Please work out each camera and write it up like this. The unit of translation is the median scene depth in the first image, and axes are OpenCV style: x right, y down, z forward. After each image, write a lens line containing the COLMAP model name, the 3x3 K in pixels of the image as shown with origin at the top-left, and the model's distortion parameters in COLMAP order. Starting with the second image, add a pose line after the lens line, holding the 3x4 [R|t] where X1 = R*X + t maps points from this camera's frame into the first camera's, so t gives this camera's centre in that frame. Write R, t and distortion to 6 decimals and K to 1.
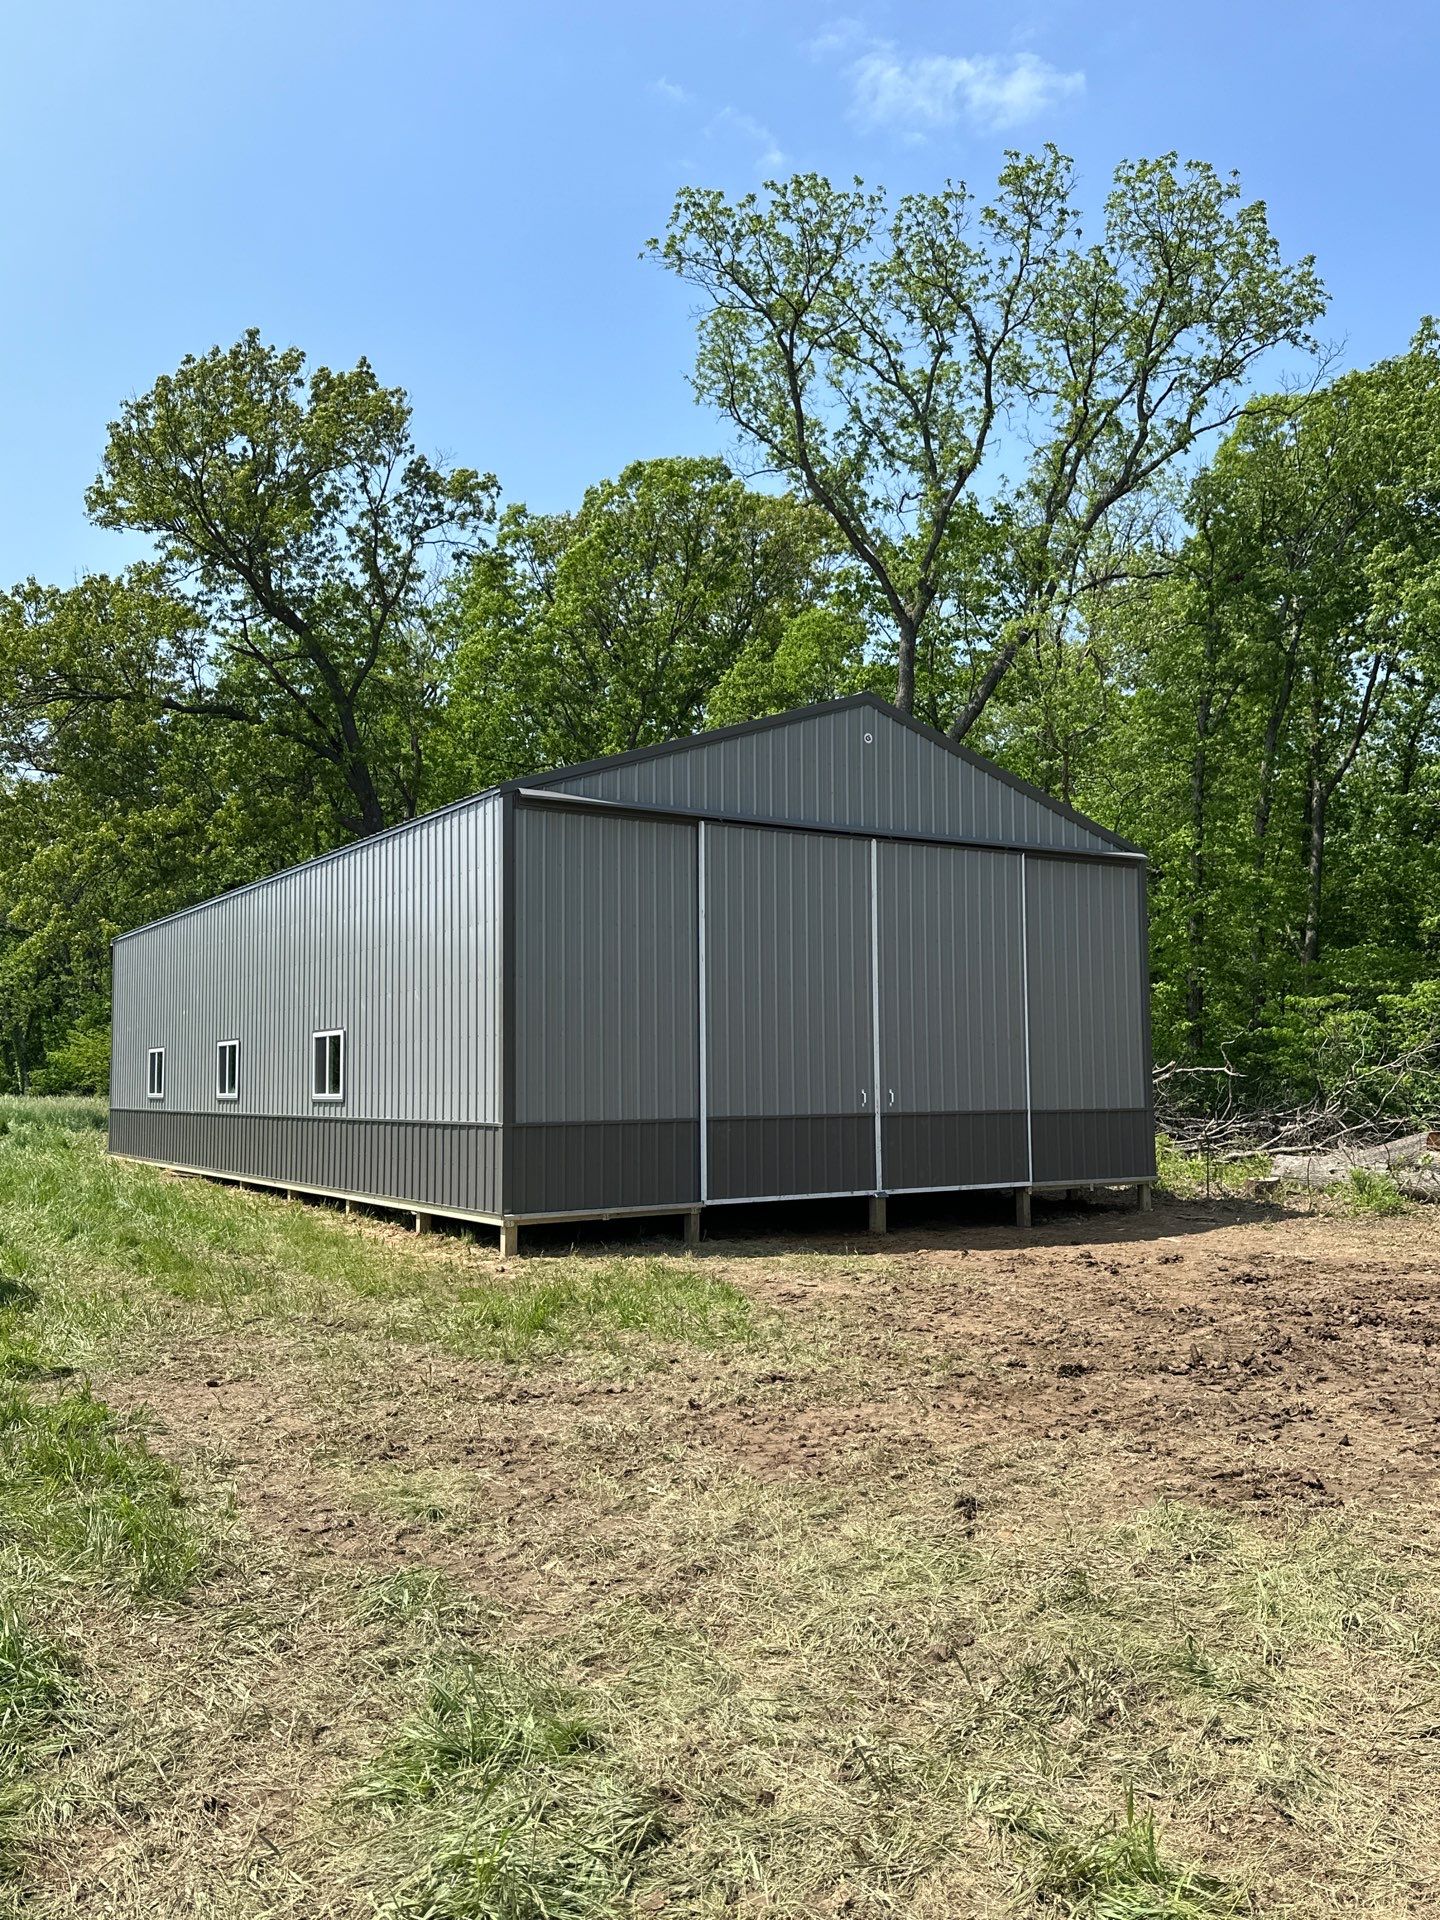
lens RADIAL K [[1631.8, 0, 720.0], [0, 1631.8, 960.0], [0, 0, 1]] dist [0.086860, 0.002878]
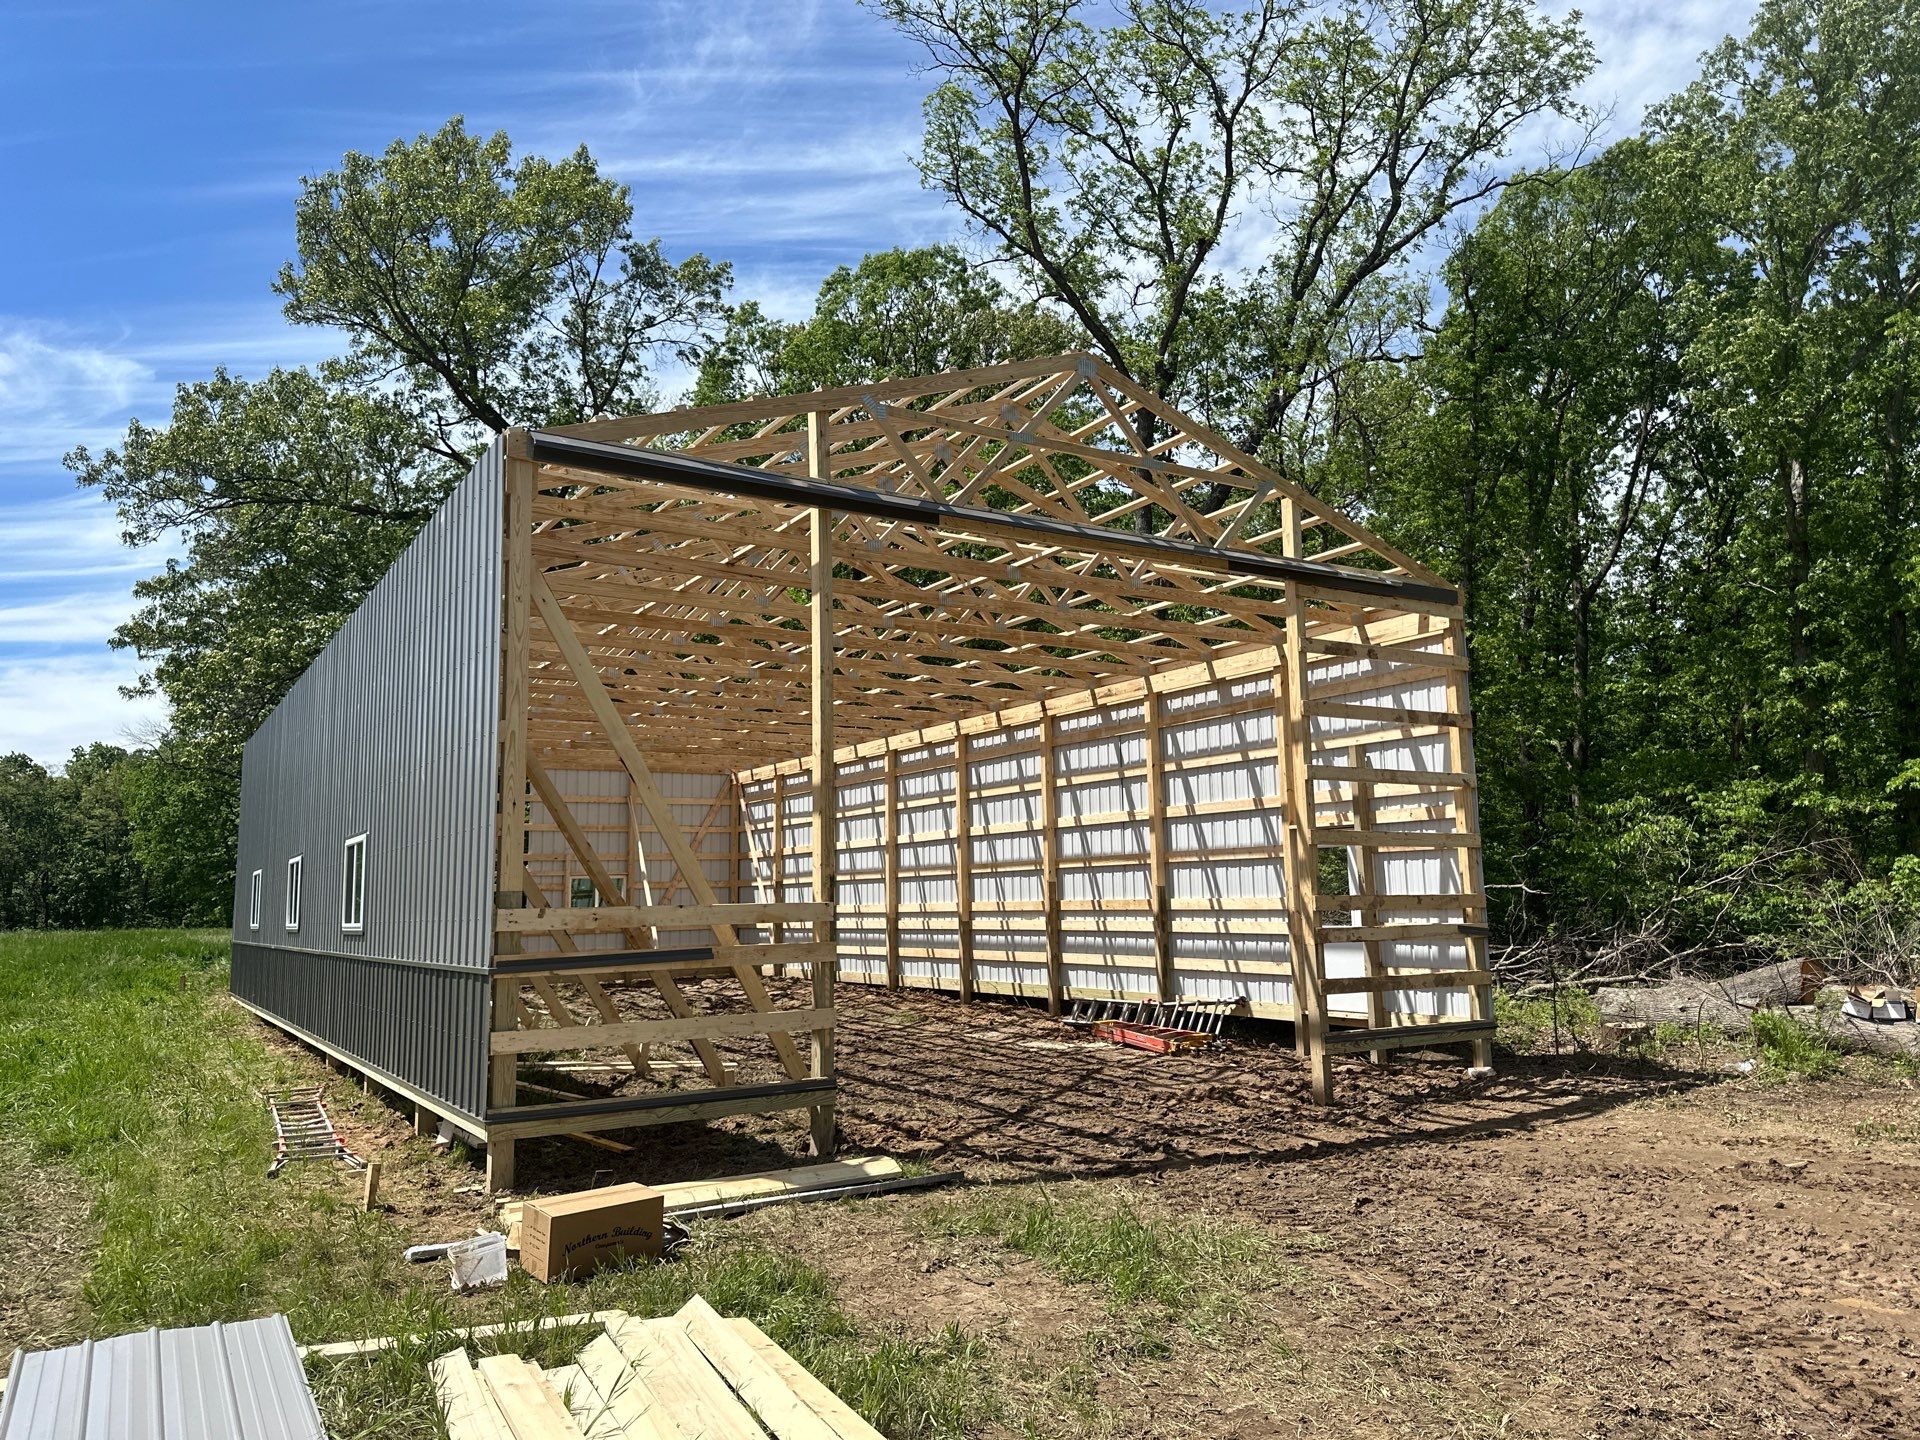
lens RADIAL K [[1406.6, 0, 960.0], [0, 1406.6, 720.0], [0, 0, 1]] dist [0.184937, -0.002121]
pose [[0.999740, -0.008607, -0.021119, 0.023033], [0.007580, 0.998807, -0.048238, 0.012154], [0.021509, 0.048065, 0.998613, 0.178292]]
